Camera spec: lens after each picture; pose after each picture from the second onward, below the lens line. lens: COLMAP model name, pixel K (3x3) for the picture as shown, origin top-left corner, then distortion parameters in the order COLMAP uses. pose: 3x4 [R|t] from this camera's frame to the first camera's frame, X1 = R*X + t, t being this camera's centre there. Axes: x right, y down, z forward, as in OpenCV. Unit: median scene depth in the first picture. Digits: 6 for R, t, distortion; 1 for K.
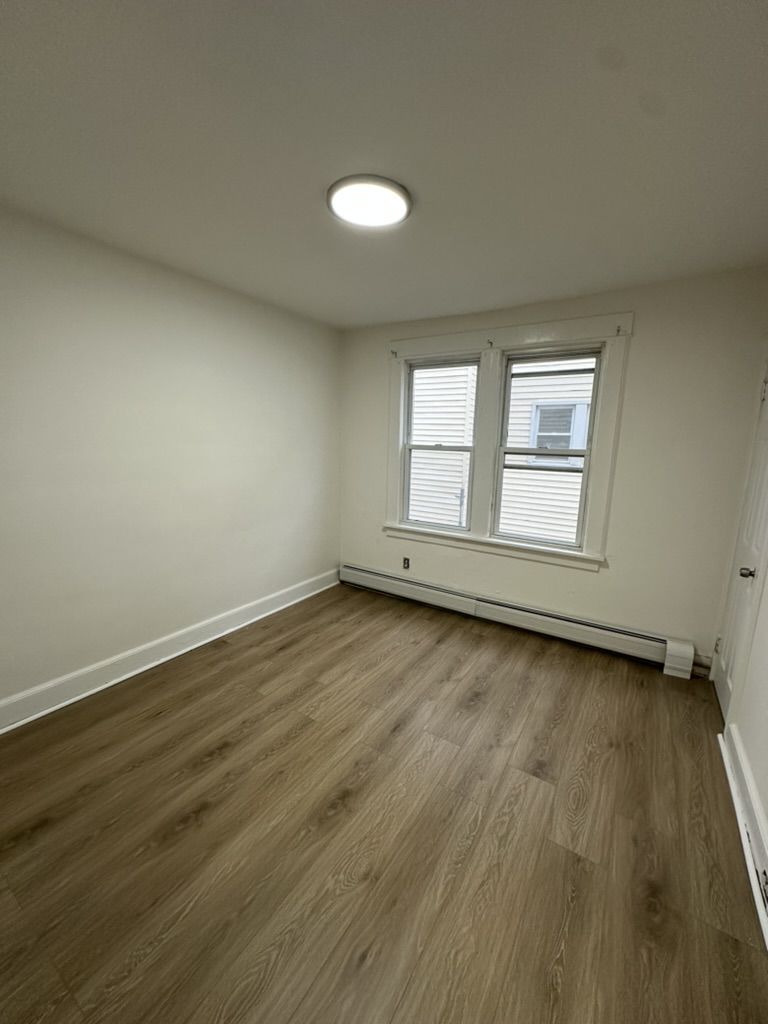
lens RADIAL K [[406.4, 0, 392.1], [0, 406.4, 518.5], [0, 0, 1]] dist [0.002950, 0.000604]
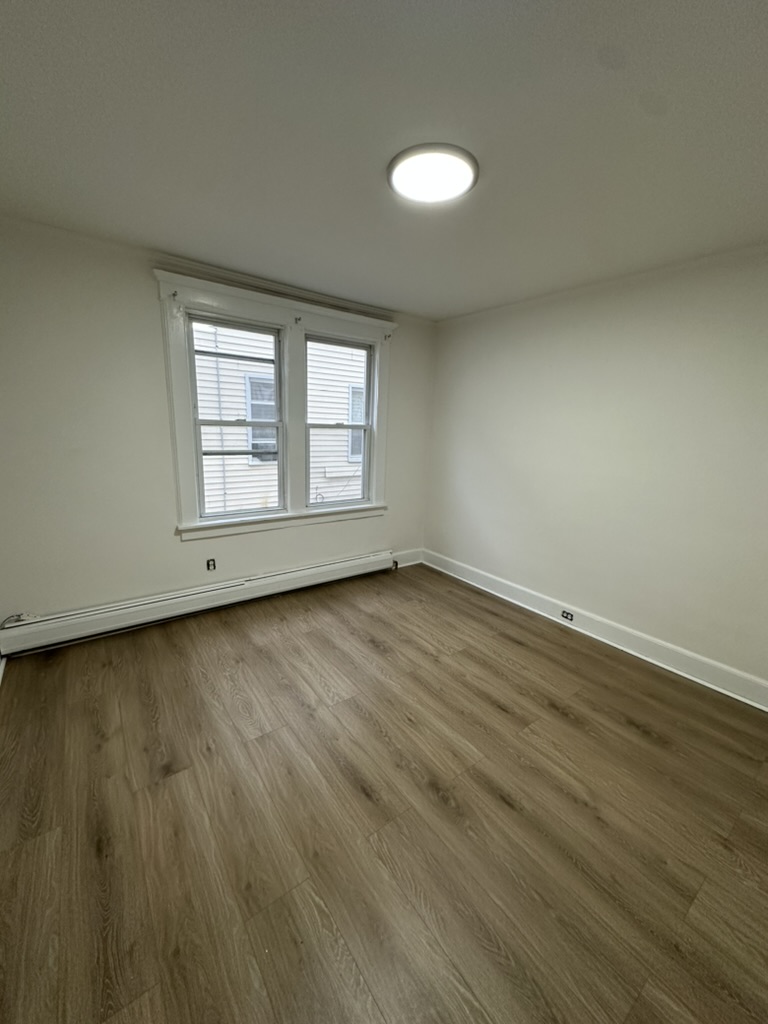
lens RADIAL K [[406.4, 0, 385.8], [0, 406.4, 507.3], [0, 0, 1]] dist [0.002950, 0.000604]
pose [[0.391294, -0.206518, 0.896794, -0.599079], [0.154063, 0.975442, 0.157408, -0.090686], [-0.907278, 0.076570, 0.413501, 0.380215]]
